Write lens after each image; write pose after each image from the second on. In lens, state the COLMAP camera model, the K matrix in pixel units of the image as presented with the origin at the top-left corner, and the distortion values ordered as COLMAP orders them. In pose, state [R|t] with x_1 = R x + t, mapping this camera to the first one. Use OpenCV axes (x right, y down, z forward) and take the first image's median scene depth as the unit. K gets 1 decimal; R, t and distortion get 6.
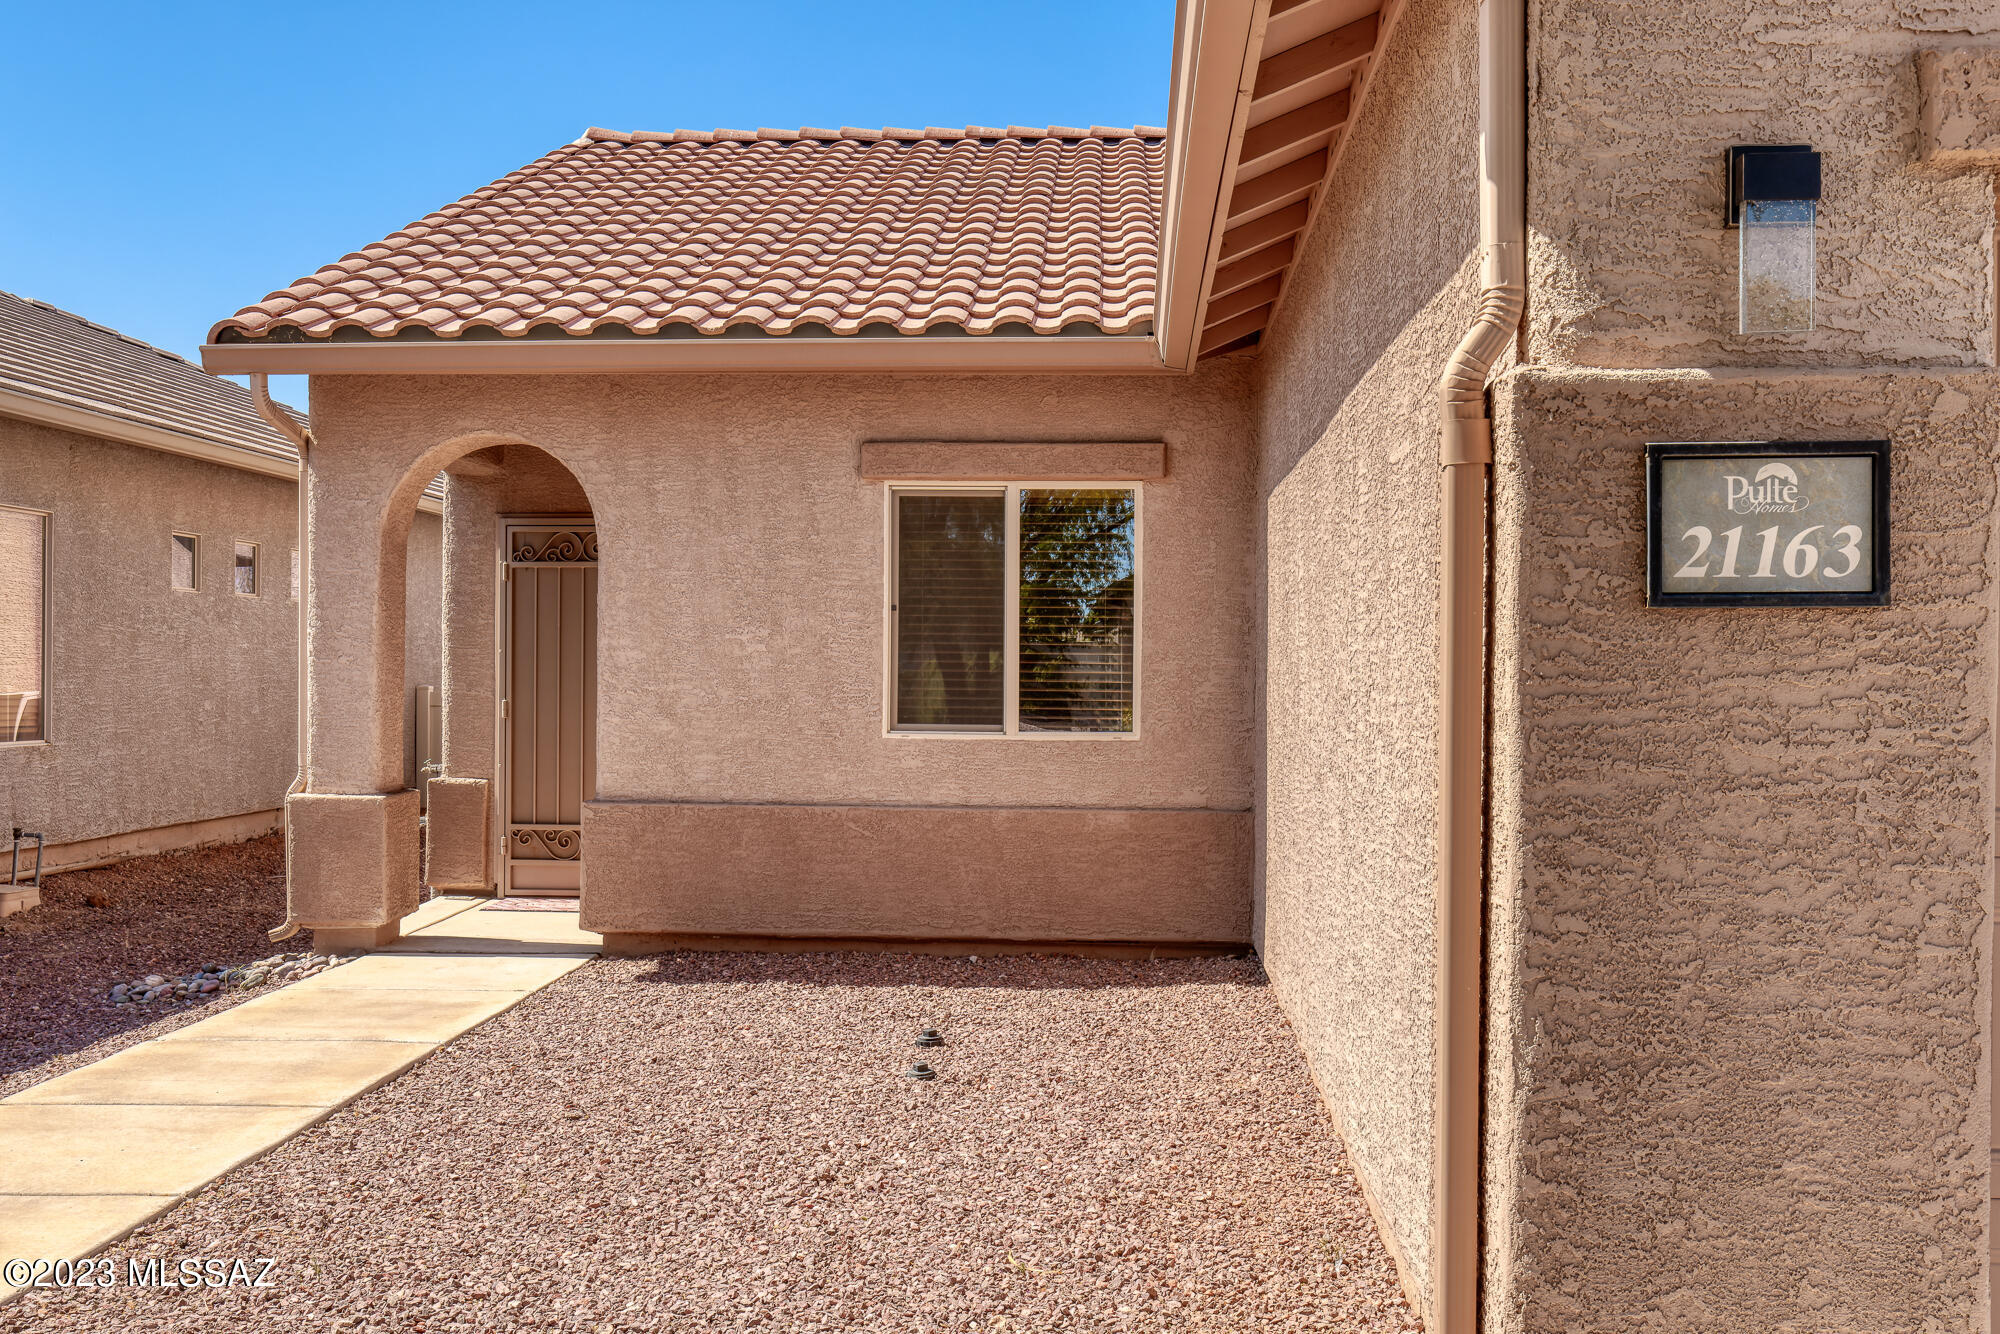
lens RADIAL K [[1911.2, 0, 1001.1], [0, 1911.2, 668.0], [0, 0, 1]] dist [0.000939, 0.000000]
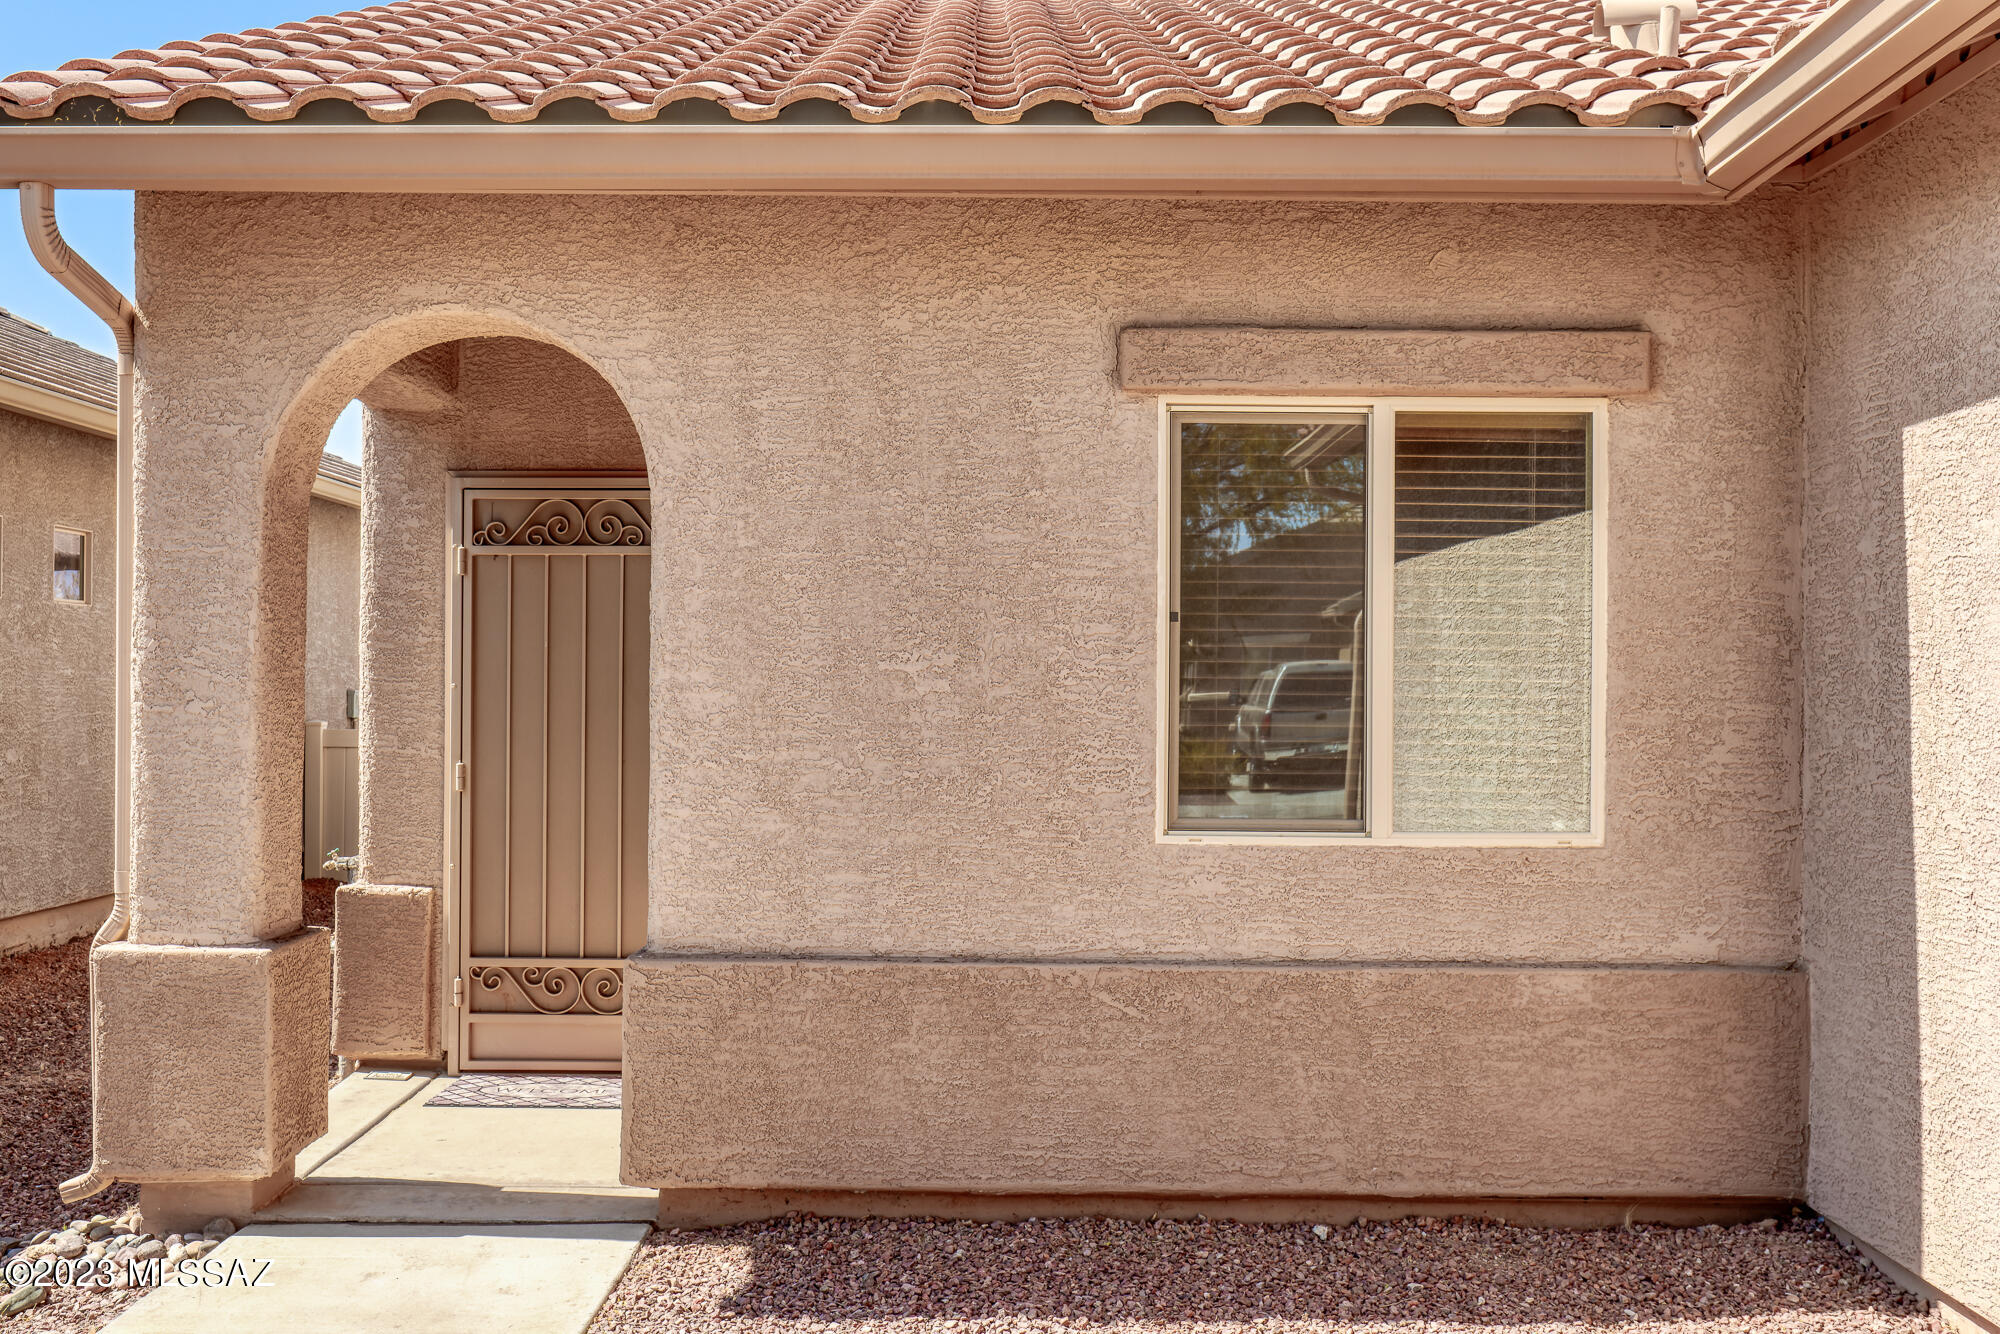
lens RADIAL K [[1911.2, 0, 999.4], [0, 1911.2, 666.9], [0, 0, 1]] dist [0.000939, 0.000000]
pose [[0.998377, -0.000097, 0.056951, -0.141092], [0.000628, 0.999957, -0.009304, -0.011047], [-0.056948, 0.009324, 0.998334, 0.428333]]
